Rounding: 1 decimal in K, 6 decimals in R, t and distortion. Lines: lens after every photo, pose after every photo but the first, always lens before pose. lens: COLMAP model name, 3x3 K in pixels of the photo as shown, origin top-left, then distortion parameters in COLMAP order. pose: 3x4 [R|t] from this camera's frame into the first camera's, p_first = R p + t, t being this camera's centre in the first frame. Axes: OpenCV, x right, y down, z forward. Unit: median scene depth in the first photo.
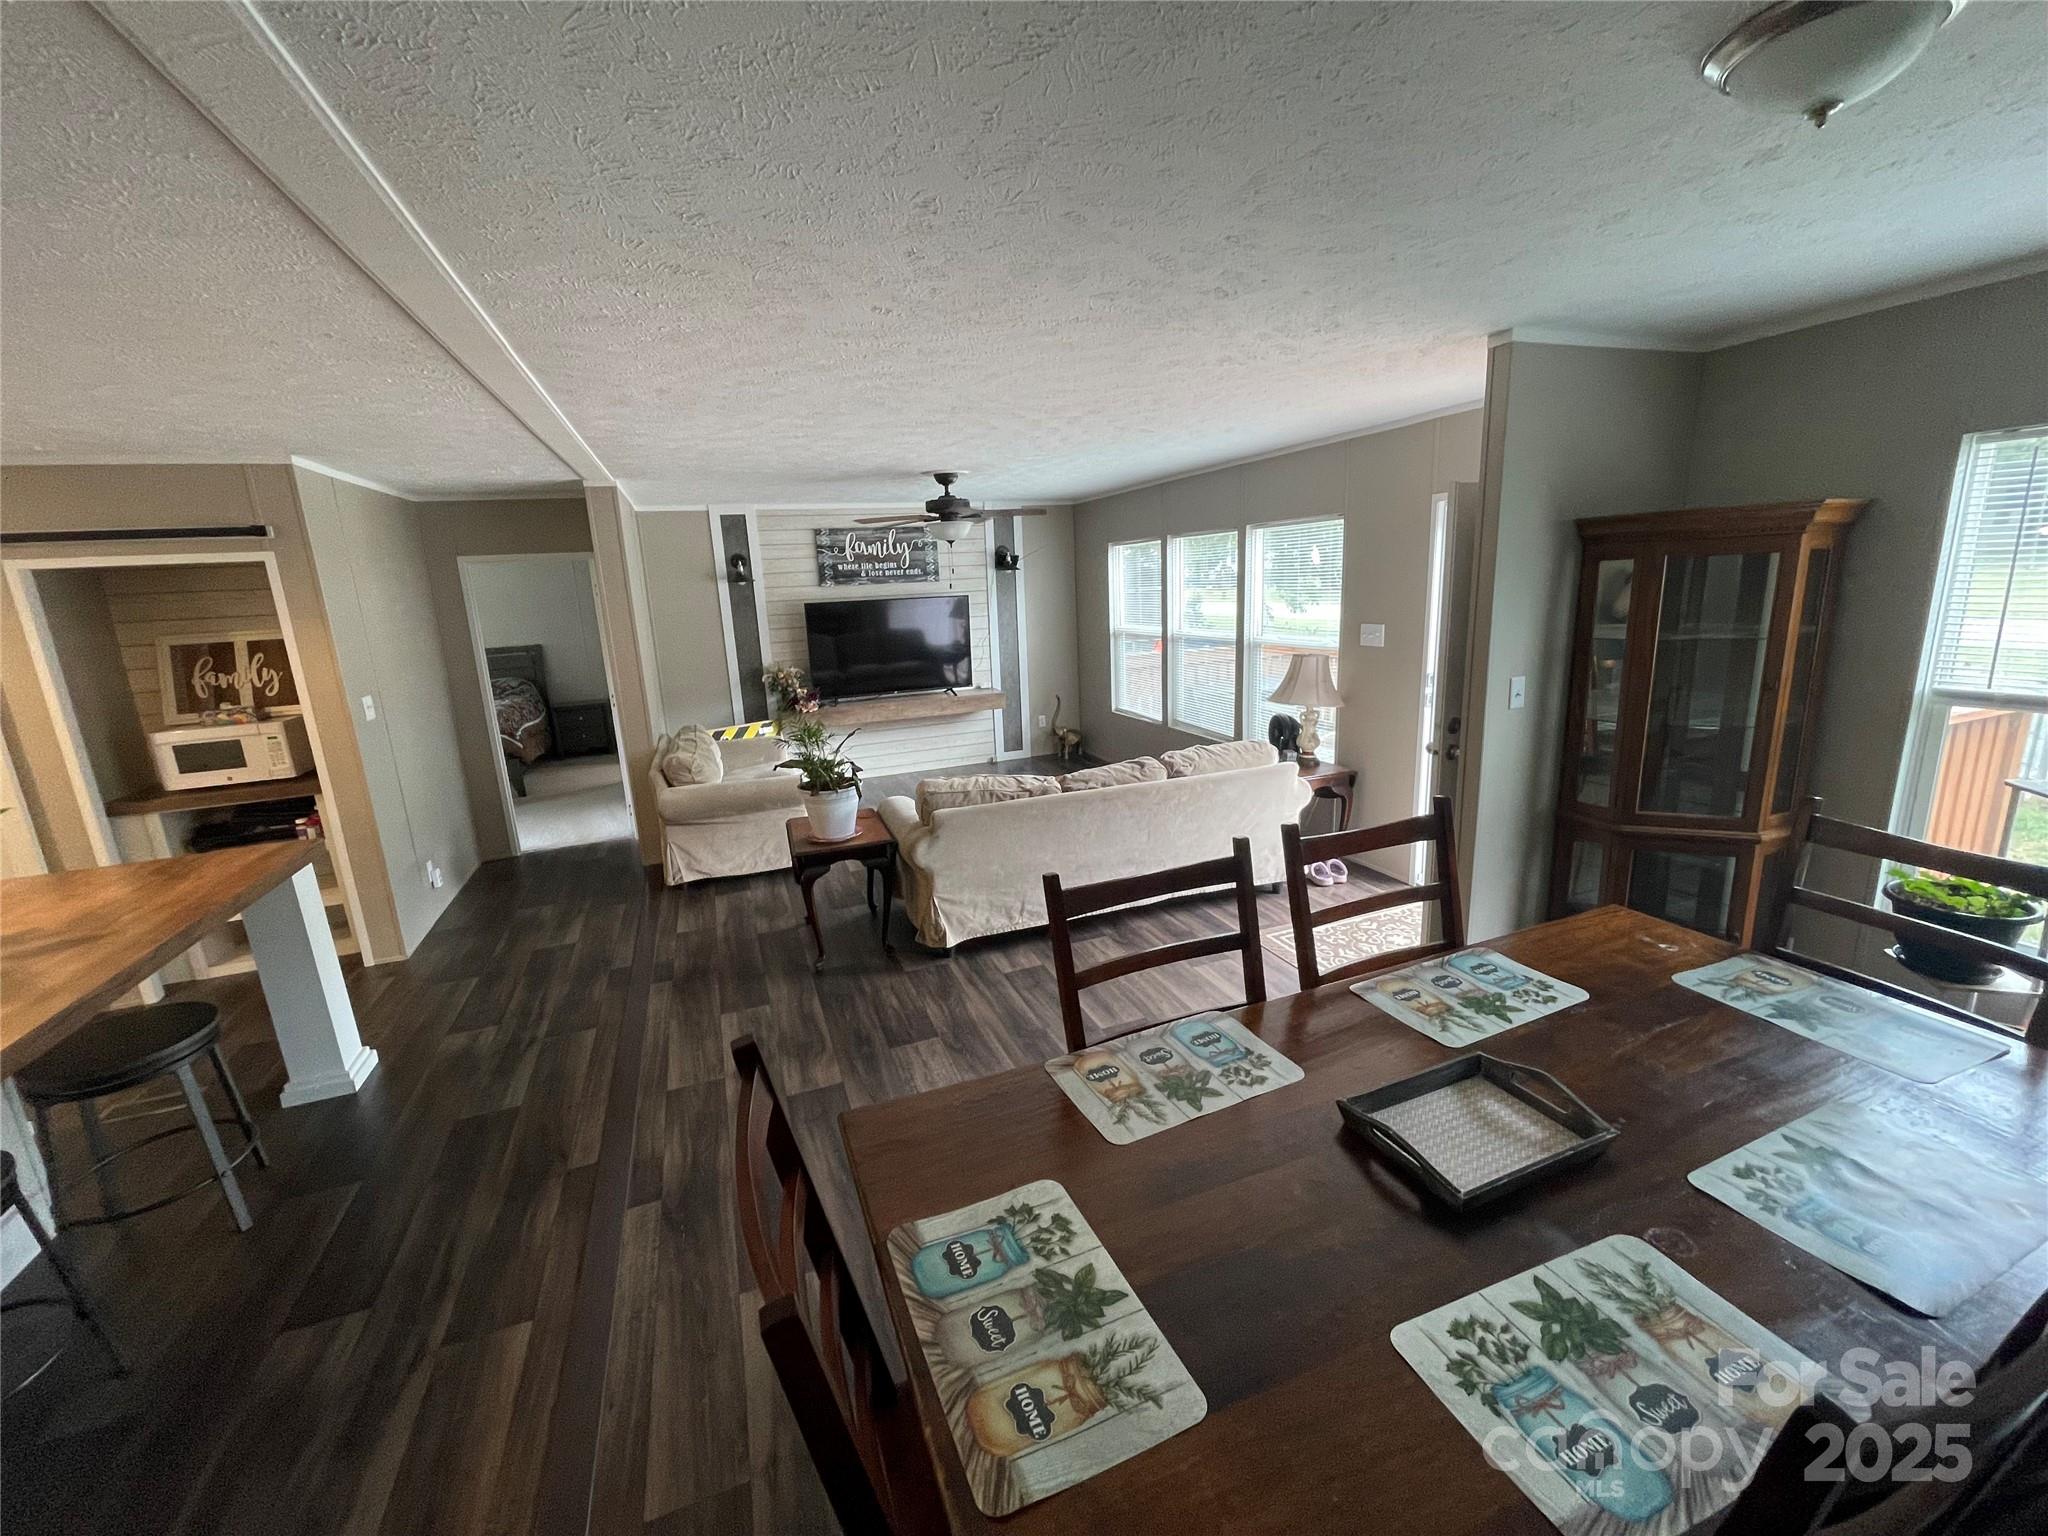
lens RADIAL K [[826.0, 0, 1017.5], [0, 826.0, 761.3], [0, 0, 1]] dist [-0.006523, 0.001538]
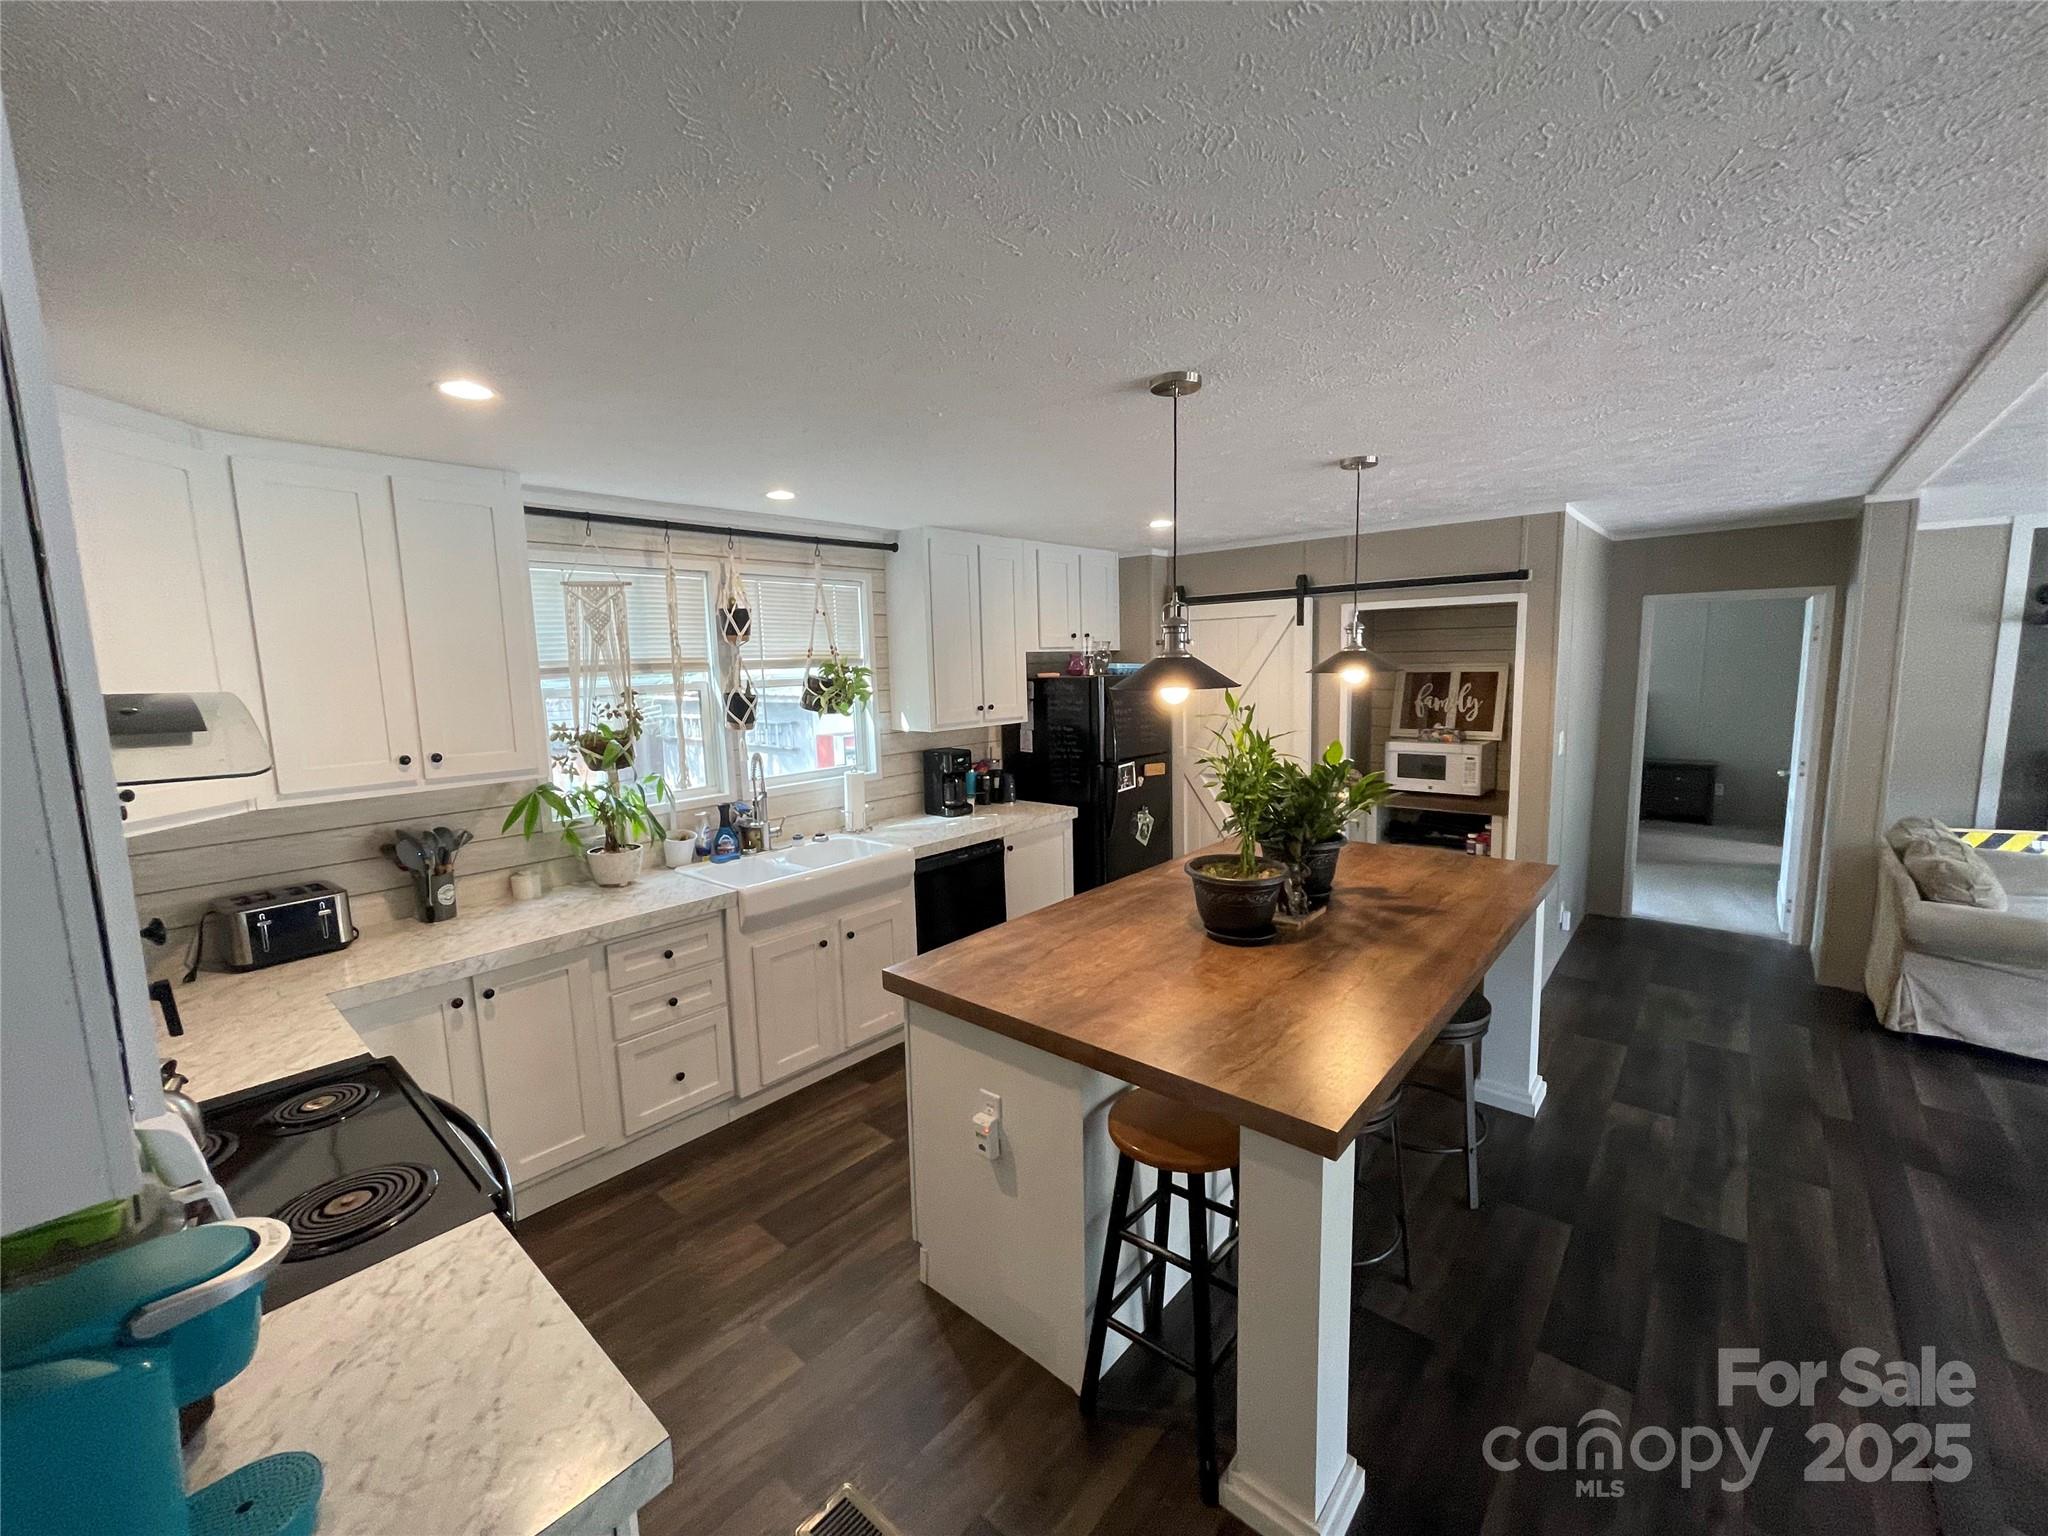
lens RADIAL K [[826.0, 0, 1019.8], [0, 826.0, 761.7], [0, 0, 1]] dist [-0.006523, 0.001538]
pose [[0.463651, 0.147803, -0.873603, -0.208764], [-0.191360, 0.979422, 0.064145, 0.021344], [0.865106, 0.137432, 0.482394, -0.073651]]
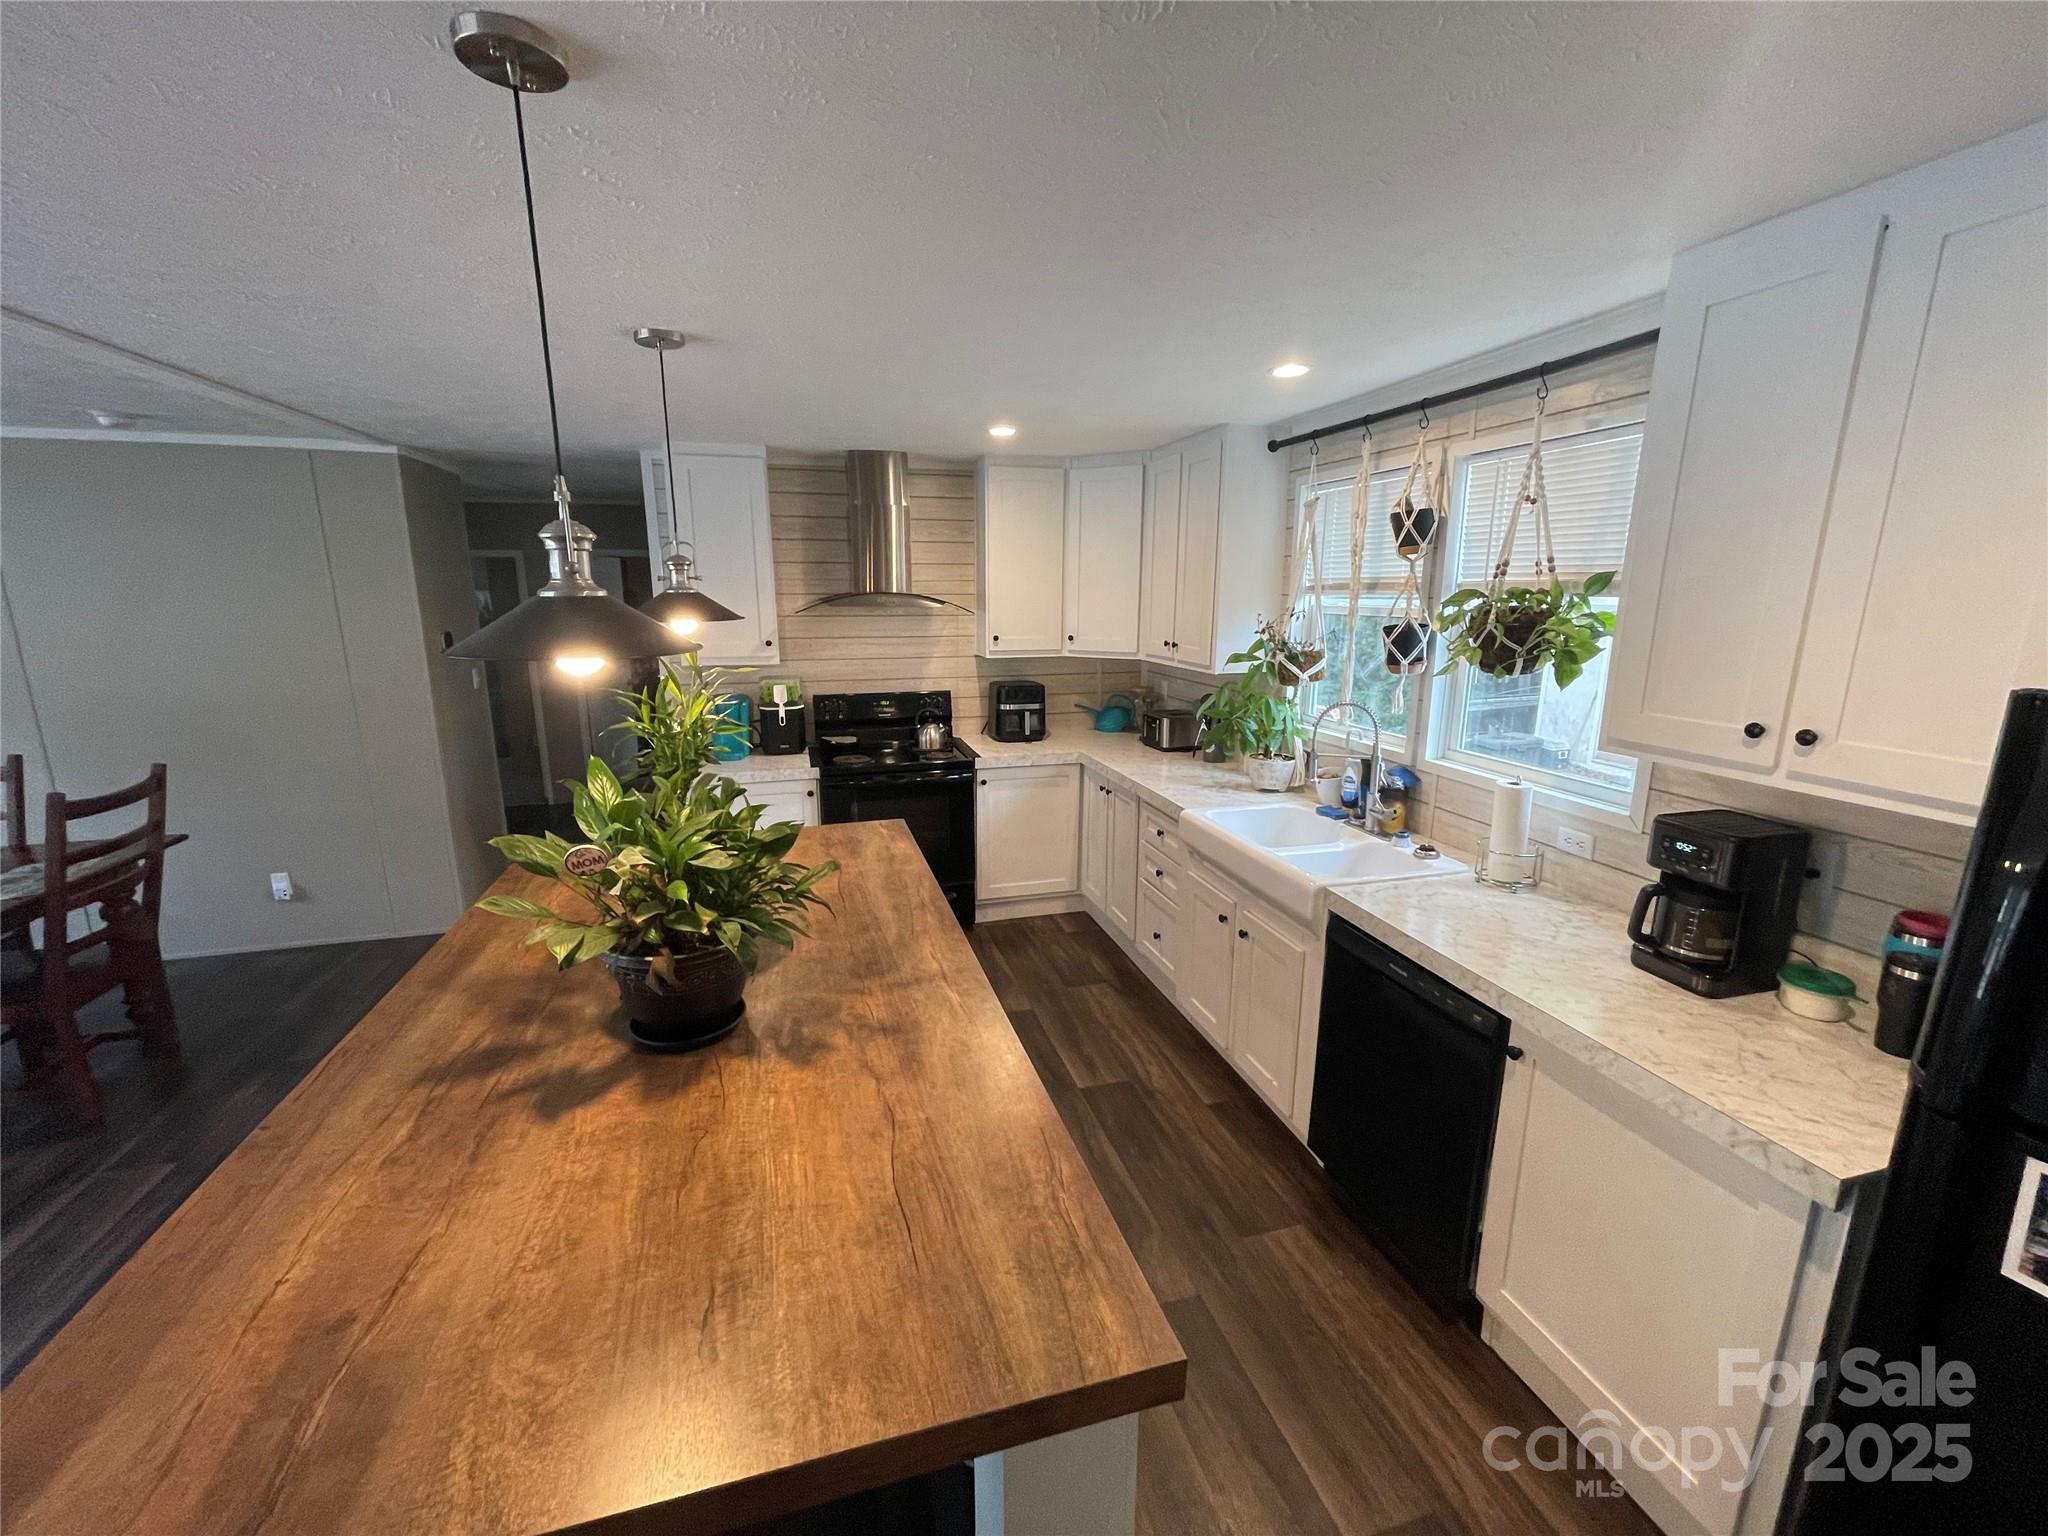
lens RADIAL K [[826.0, 0, 1020.3], [0, 826.0, 767.2], [0, 0, 1]] dist [-0.006523, 0.001538]
pose [[-0.994202, 0.029475, 0.103409, -0.903299], [0.070321, 0.905762, 0.417912, -0.138863], [-0.081346, 0.422761, -0.902583, 0.787009]]
